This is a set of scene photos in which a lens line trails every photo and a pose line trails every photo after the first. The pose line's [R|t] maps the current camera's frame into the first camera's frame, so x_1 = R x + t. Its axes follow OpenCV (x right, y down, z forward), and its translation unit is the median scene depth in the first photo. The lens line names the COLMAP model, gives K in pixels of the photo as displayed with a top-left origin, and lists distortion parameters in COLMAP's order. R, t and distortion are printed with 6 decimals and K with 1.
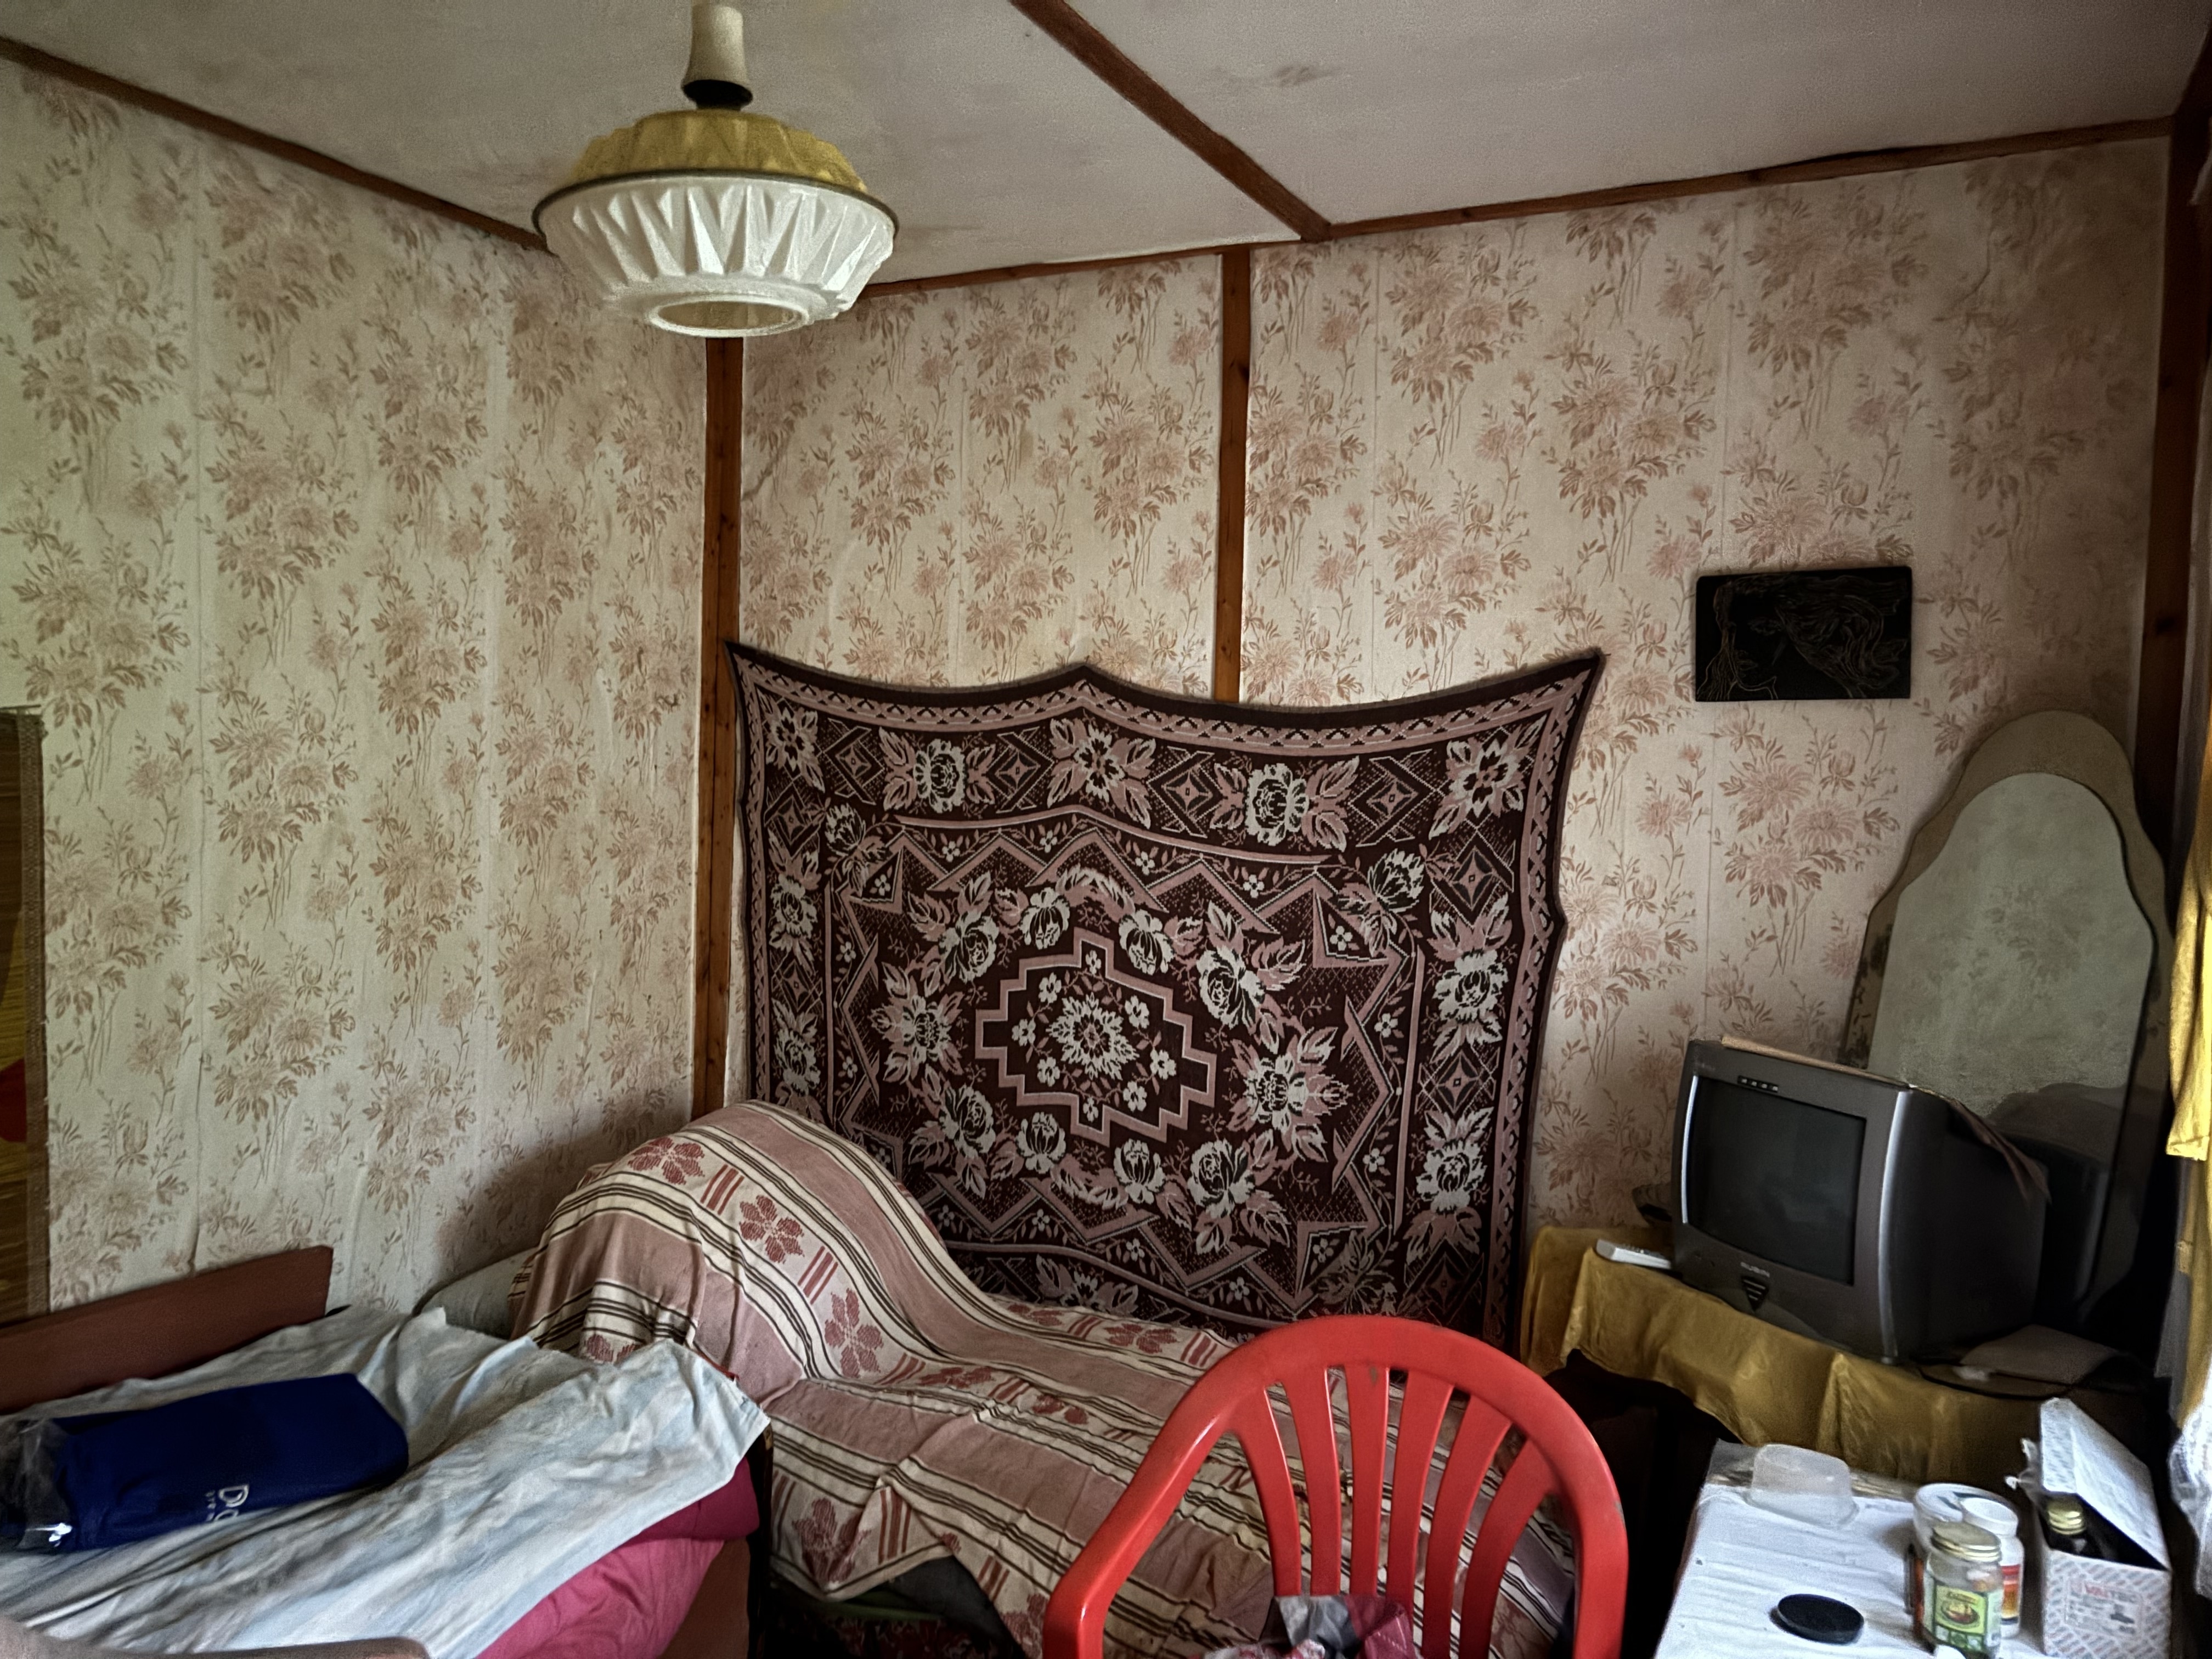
lens RADIAL K [[1684.4, 0, 1106.0], [0, 1684.4, 829.5], [0, 0, 1]] dist [0.094857, -0.040040]
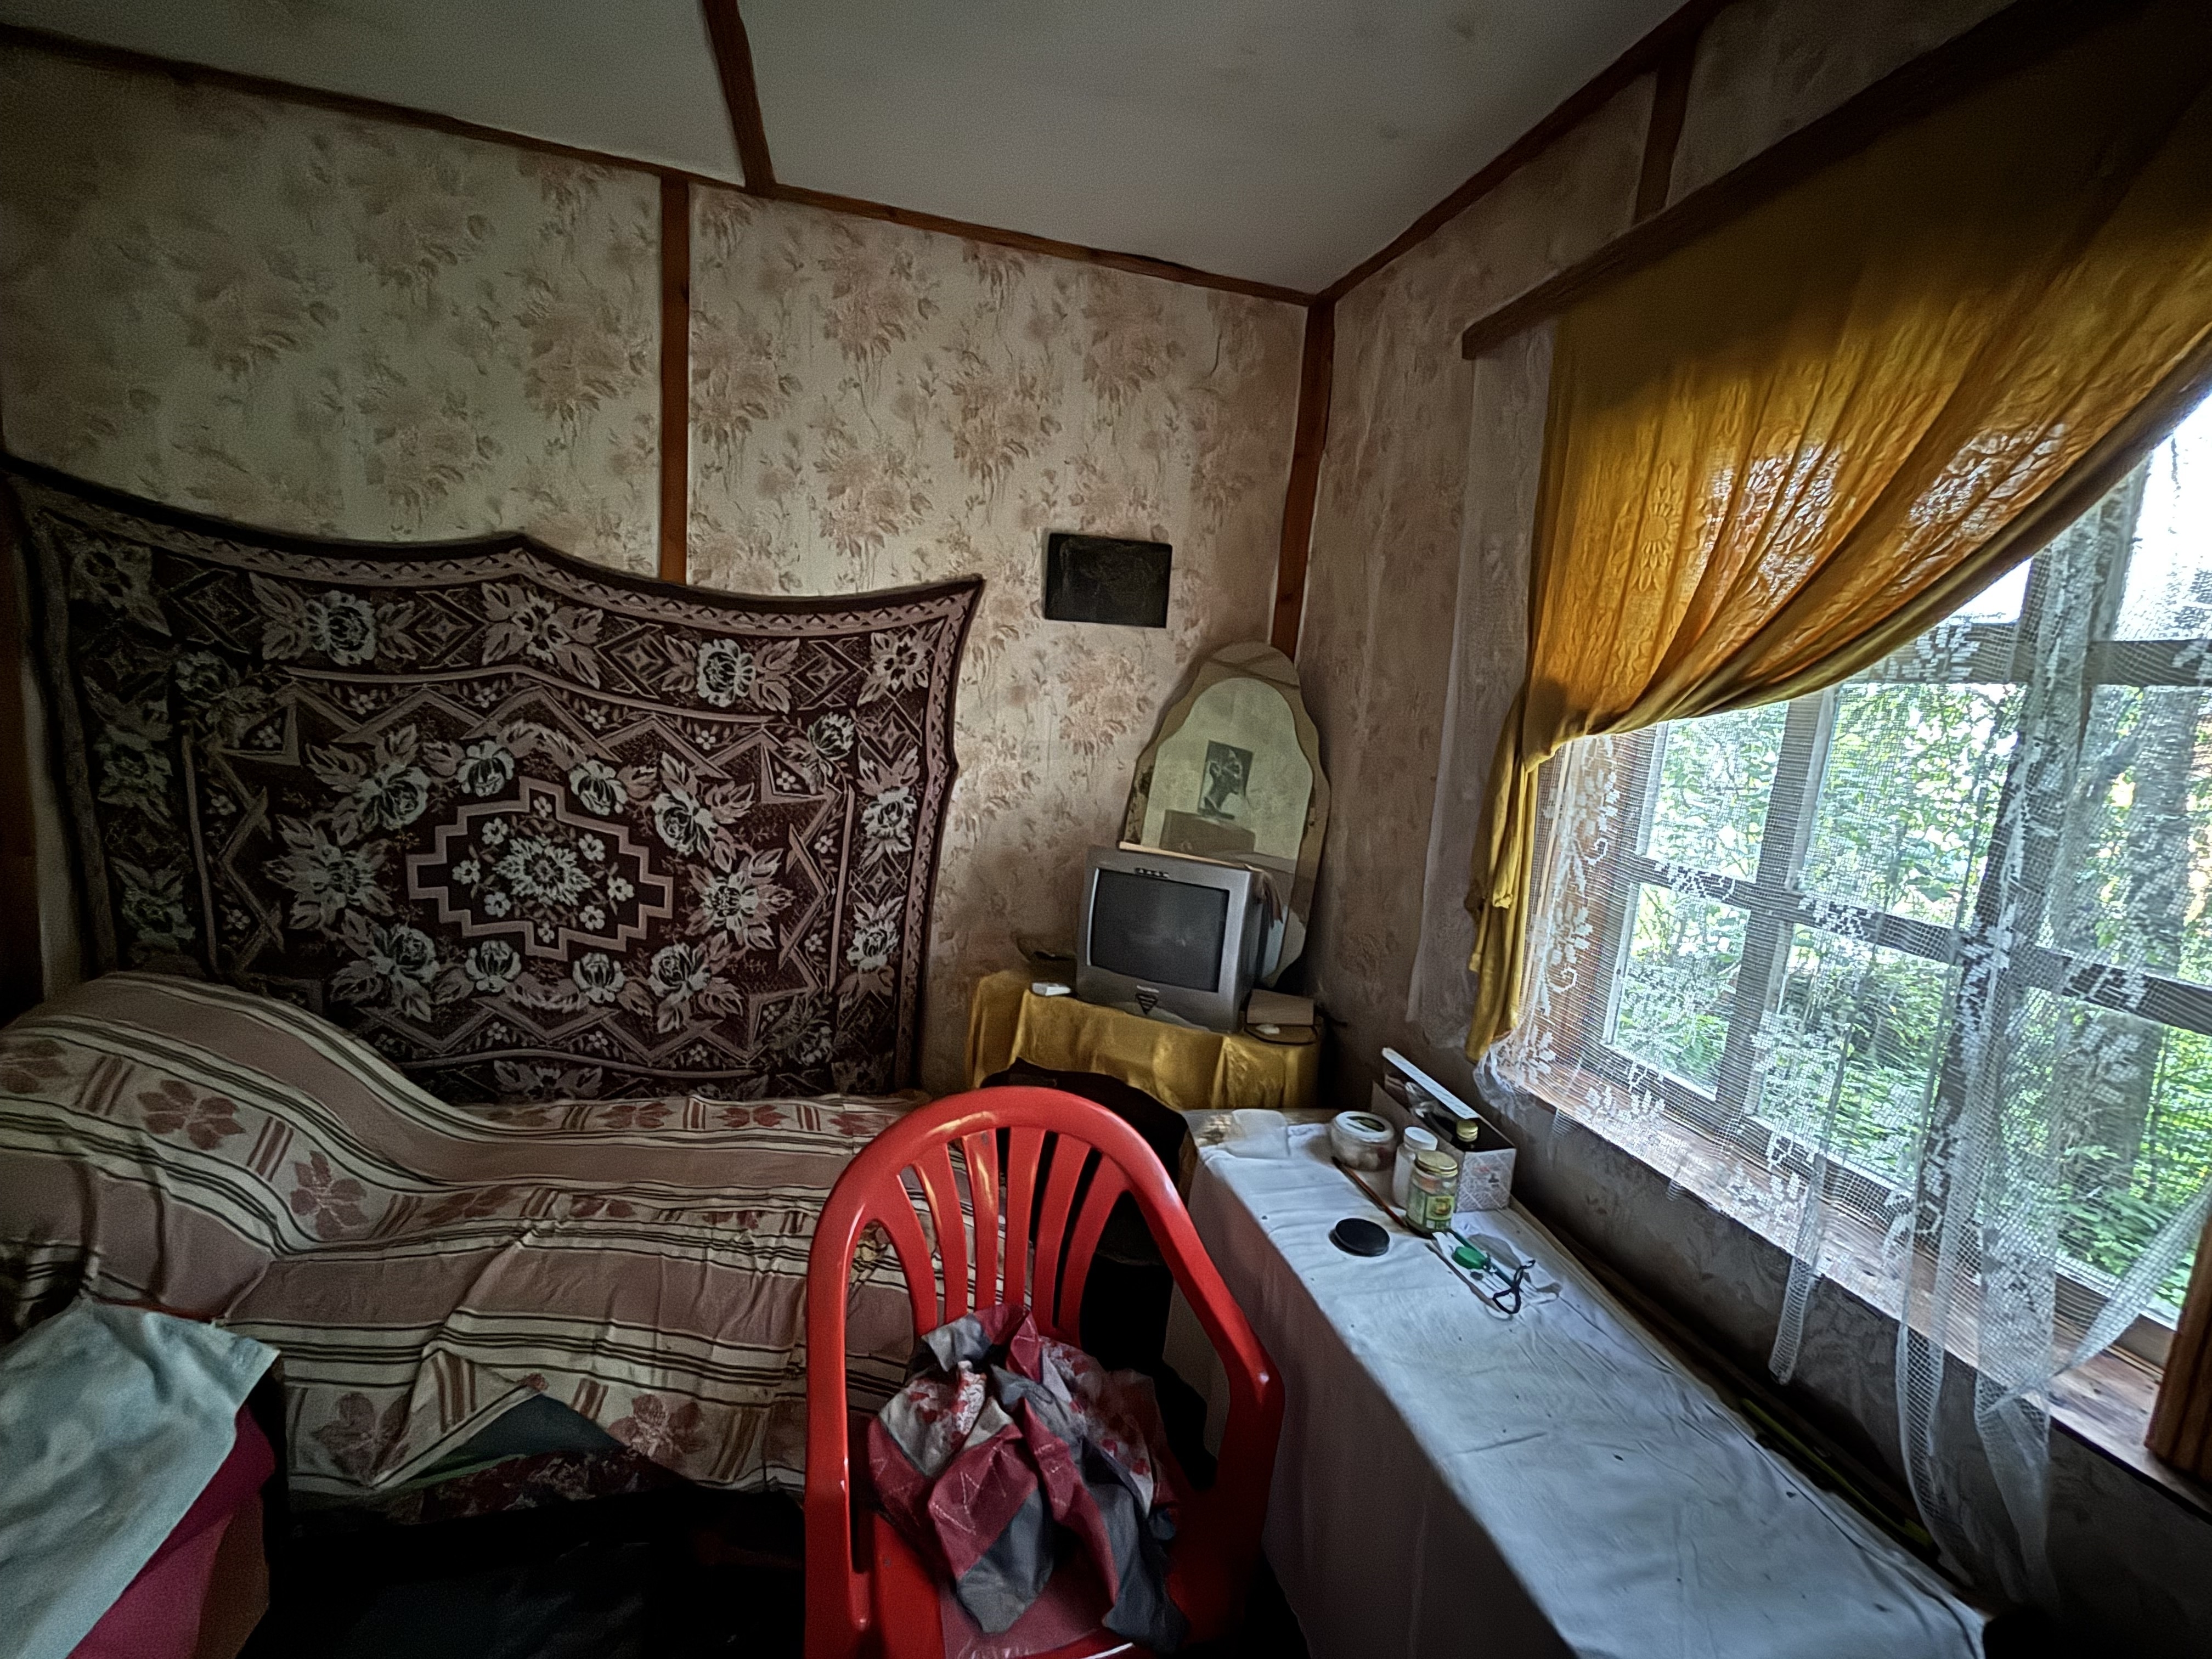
lens RADIAL K [[889.9, 0, 1106.0], [0, 889.9, 829.5], [0, 0, 1]] dist [0.000662, -0.002194]
pose [[0.748623, -0.065000, 0.659802, -0.126366], [-0.029219, 0.990981, 0.130779, 0.004947], [-0.662352, -0.117183, 0.739972, 0.319267]]
